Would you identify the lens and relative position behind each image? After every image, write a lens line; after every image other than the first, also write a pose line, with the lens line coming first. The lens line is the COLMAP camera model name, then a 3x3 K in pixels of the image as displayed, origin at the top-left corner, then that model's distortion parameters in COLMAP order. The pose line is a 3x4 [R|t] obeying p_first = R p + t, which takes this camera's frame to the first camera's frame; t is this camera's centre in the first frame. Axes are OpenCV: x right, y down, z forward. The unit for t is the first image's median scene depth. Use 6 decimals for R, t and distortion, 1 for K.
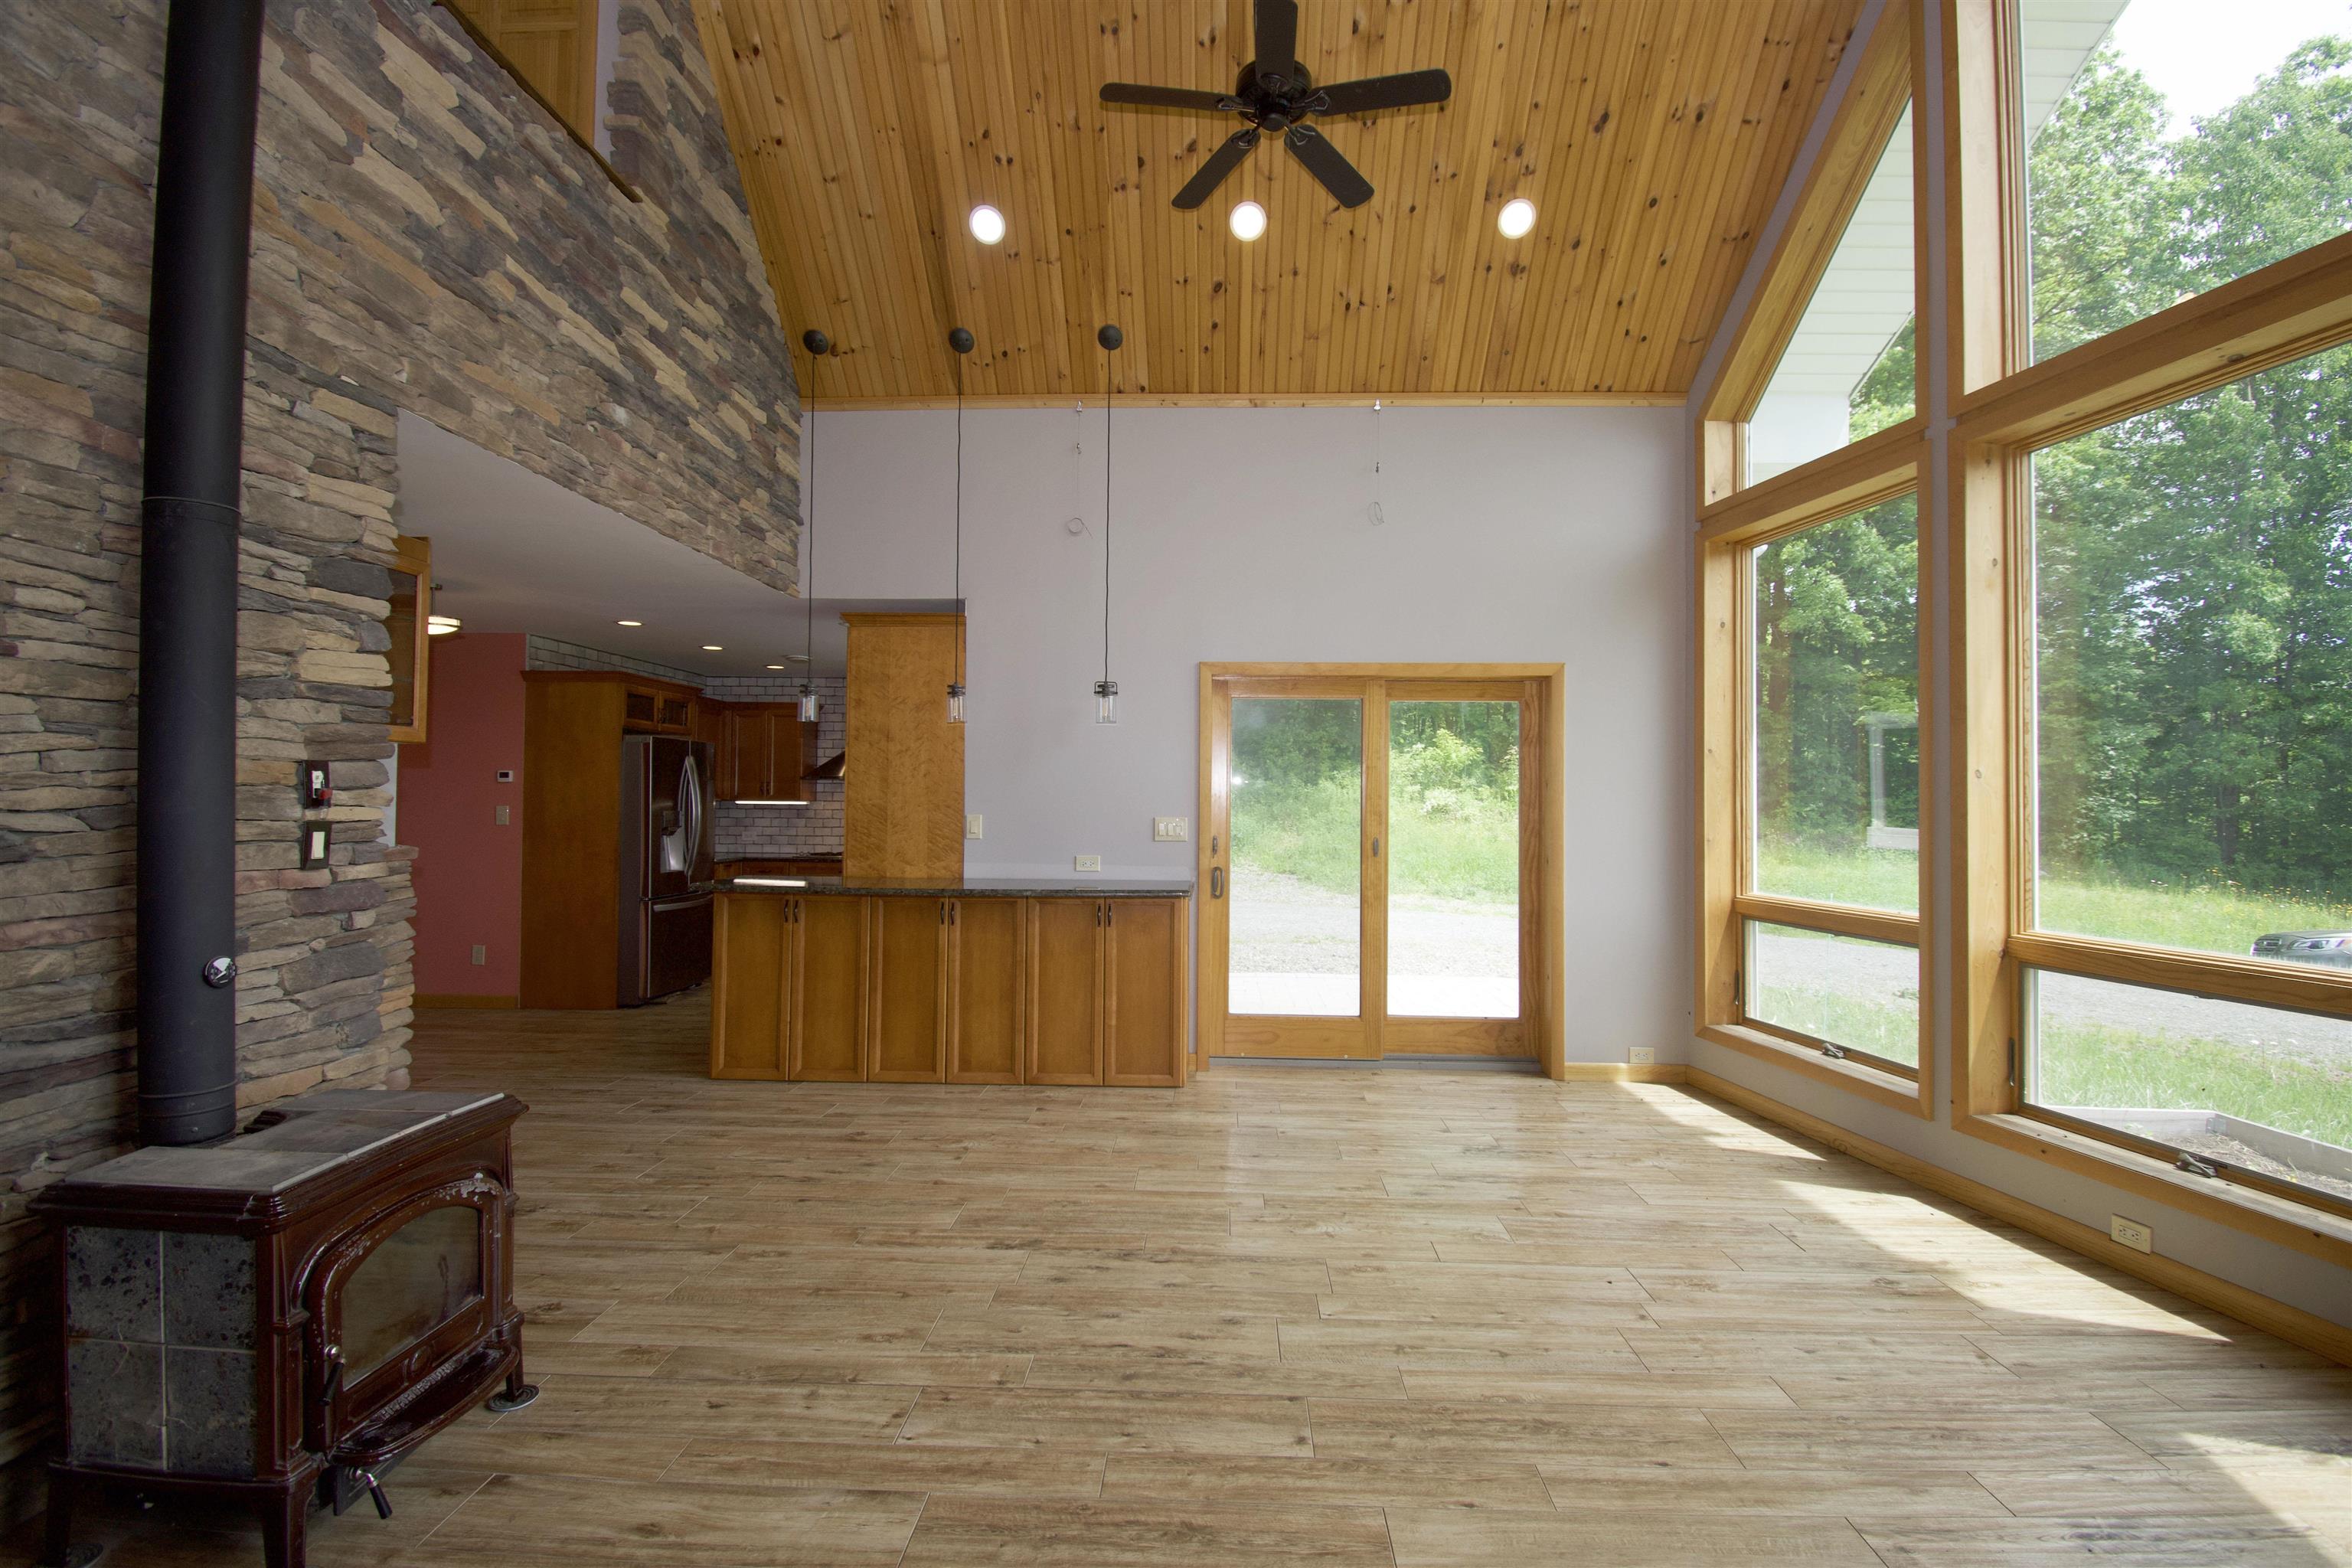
lens RADIAL K [[1061.3, 0, 1223.4], [0, 1061.3, 766.8], [0, 0, 1]] dist [-0.004293, -0.011790]
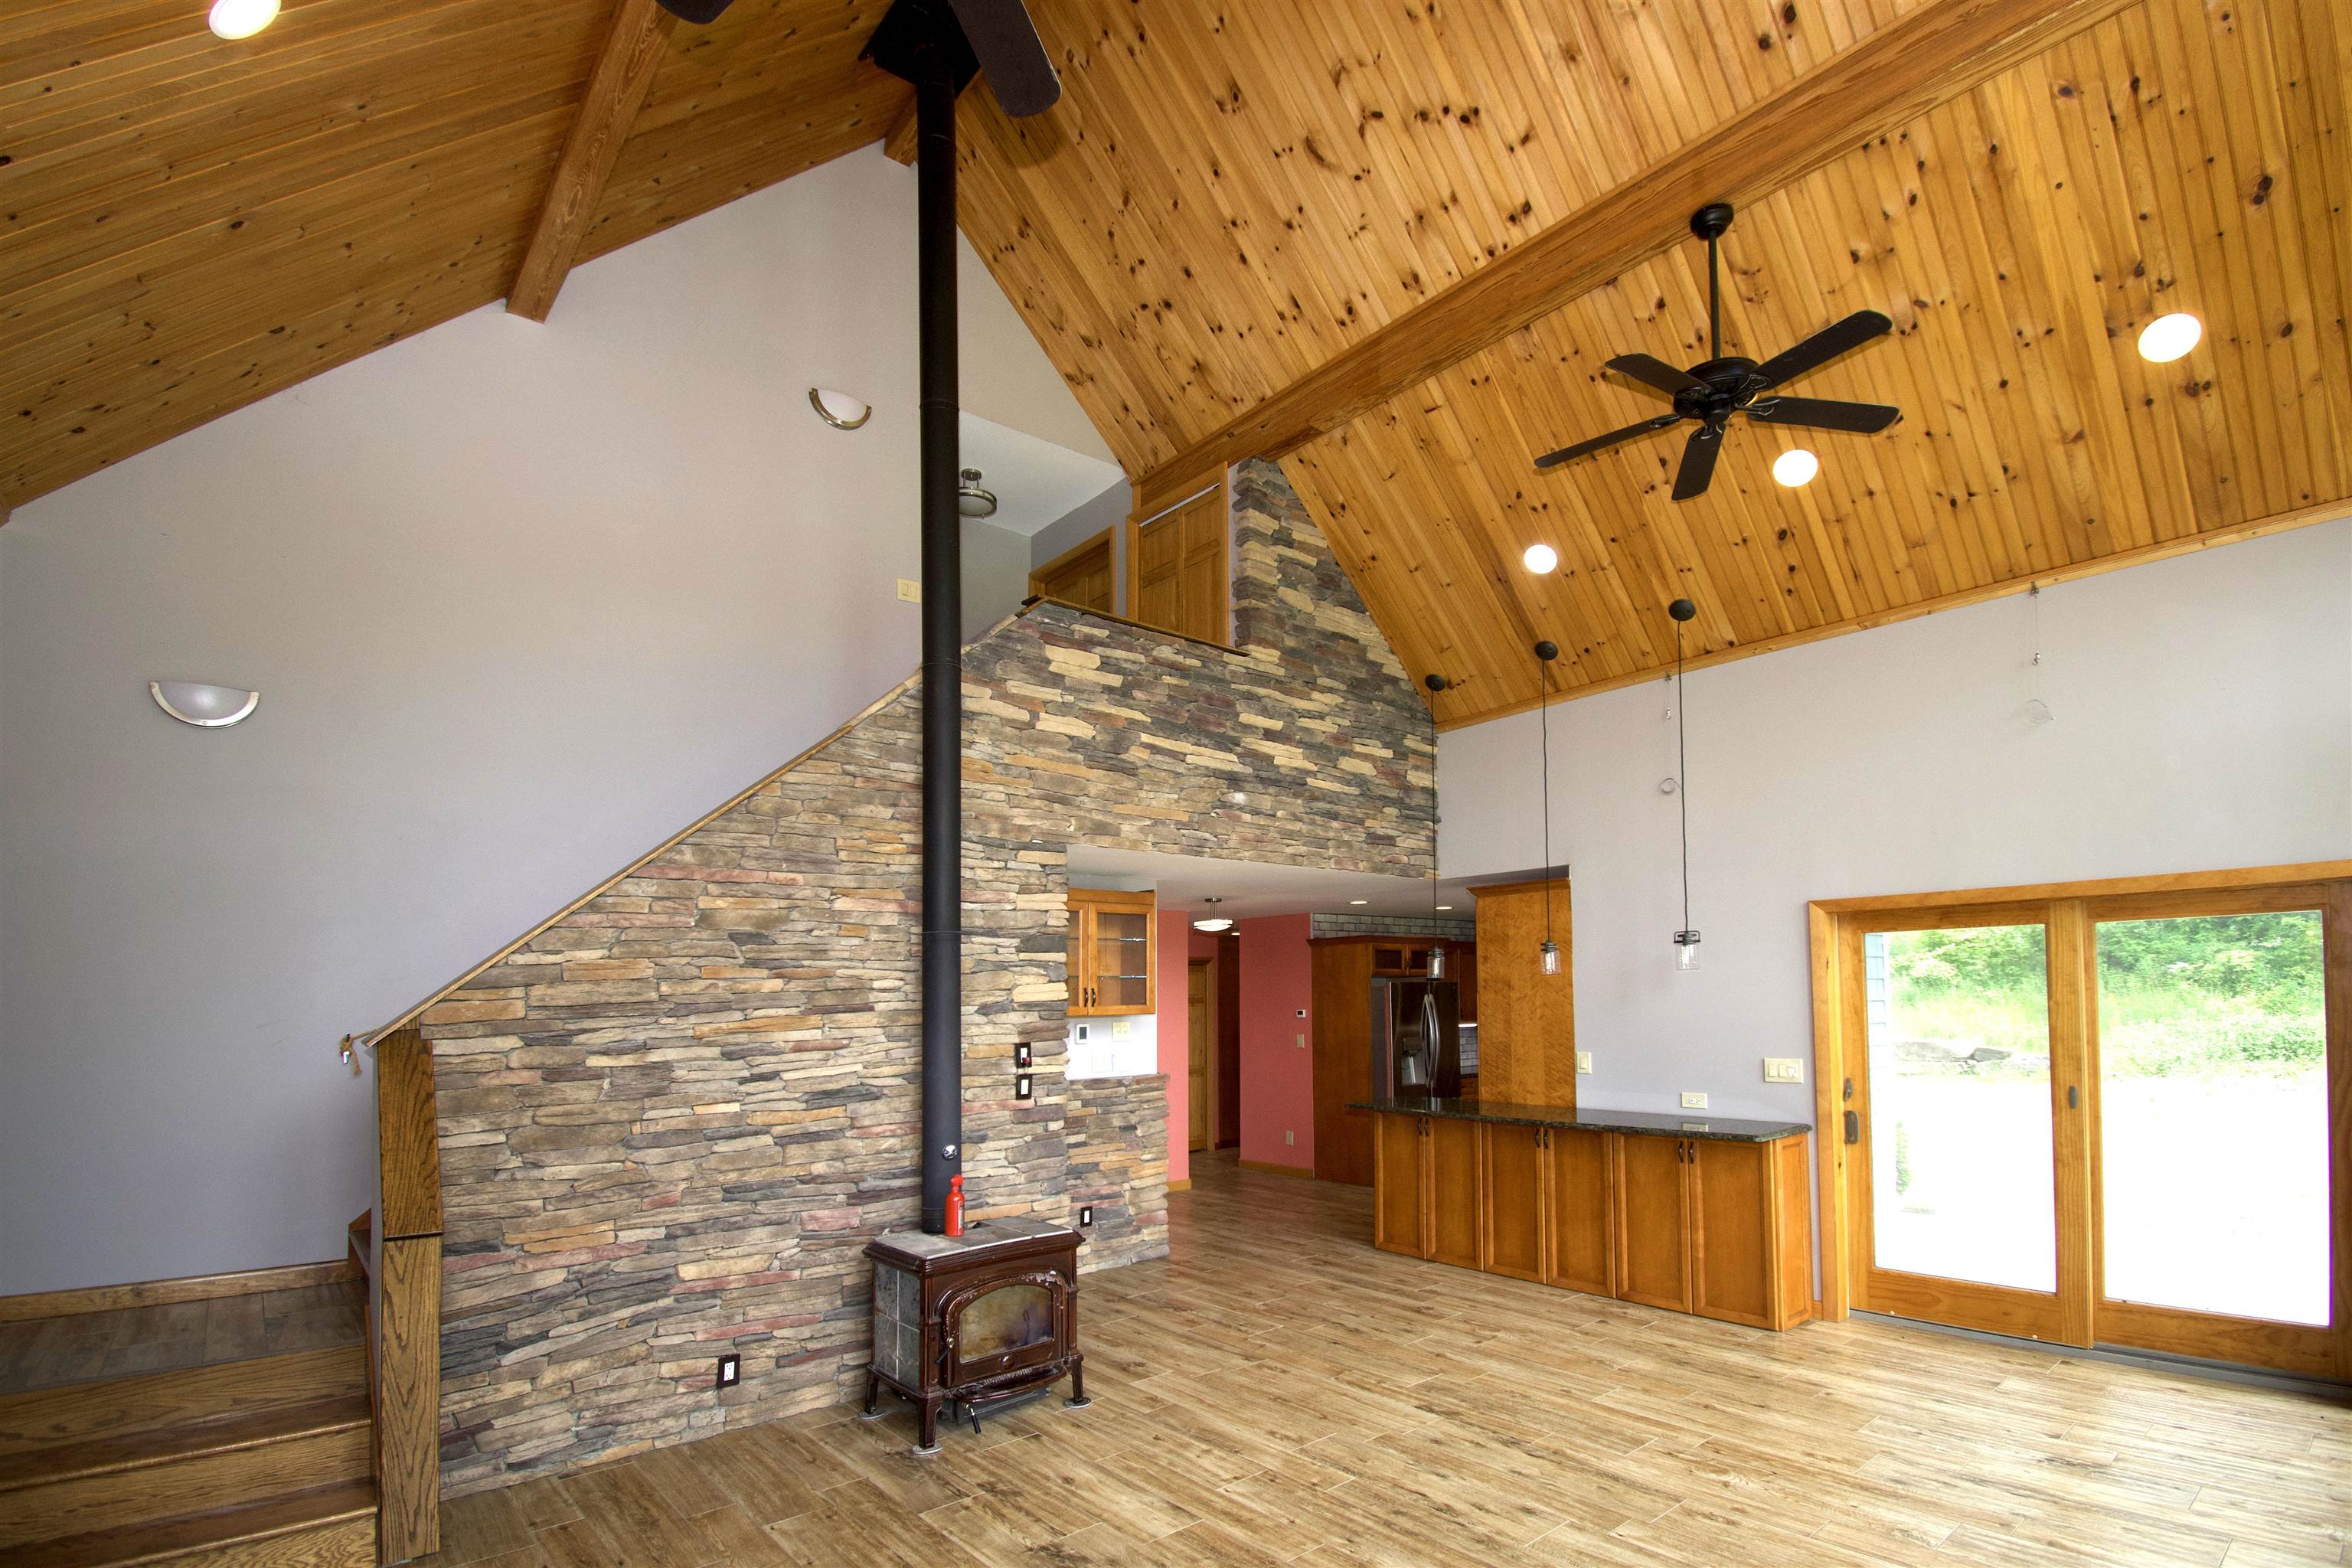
lens RADIAL K [[1032.7, 0, 1326.8], [0, 1032.7, 934.4], [0, 0, 1]] dist [-0.006032, -0.007450]
pose [[0.743445, -0.047021, -0.667142, 0.427077], [0.024826, 0.998778, -0.042730, -0.057021], [0.668336, 0.015205, 0.743704, -0.020824]]
